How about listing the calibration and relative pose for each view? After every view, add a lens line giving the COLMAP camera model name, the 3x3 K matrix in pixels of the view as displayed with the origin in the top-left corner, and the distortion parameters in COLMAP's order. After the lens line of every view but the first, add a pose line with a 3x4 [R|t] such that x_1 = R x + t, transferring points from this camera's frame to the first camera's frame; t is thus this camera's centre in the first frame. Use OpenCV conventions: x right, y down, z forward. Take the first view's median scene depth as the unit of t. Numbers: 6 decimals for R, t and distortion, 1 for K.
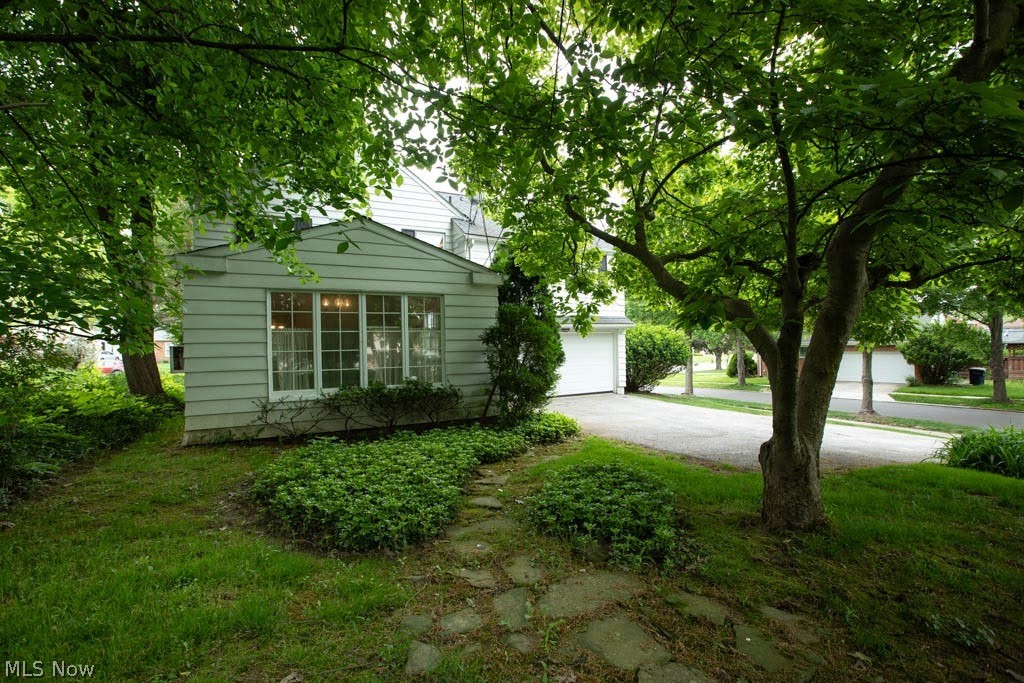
lens RADIAL K [[460.9, 0, 513.5], [0, 460.9, 338.9], [0, 0, 1]] dist [-0.032709, 0.001101]
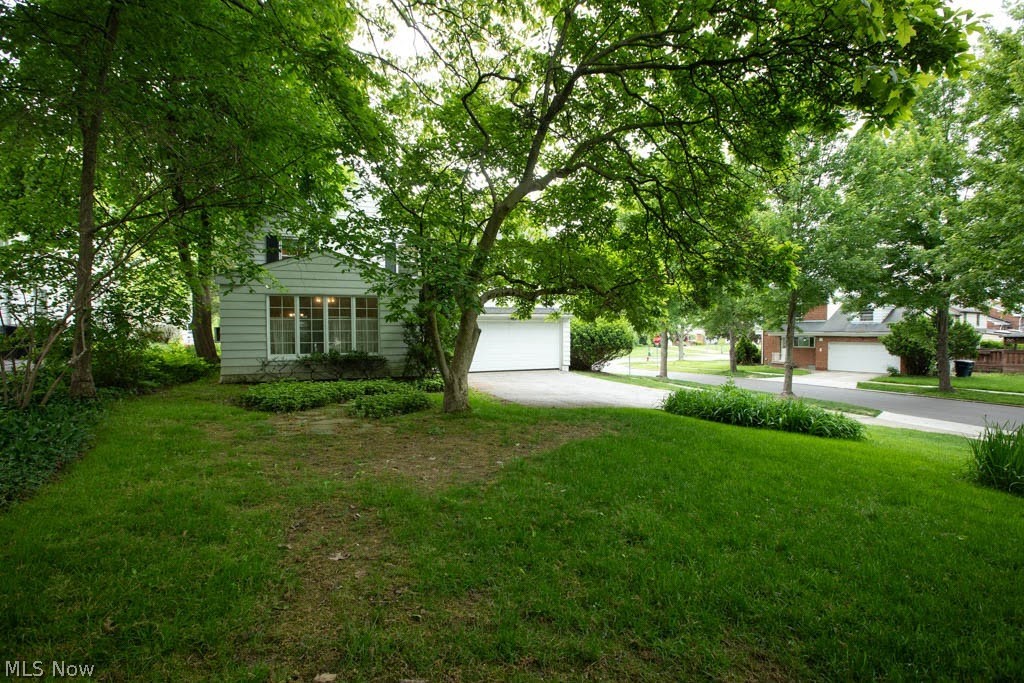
lens RADIAL K [[460.9, 0, 508.1], [0, 460.9, 344.9], [0, 0, 1]] dist [-0.032709, 0.001101]
pose [[0.991135, 0.018168, -0.131609, 0.521604], [-0.012365, 0.998921, 0.044774, -0.007493], [0.132280, -0.042749, 0.990290, -0.514650]]
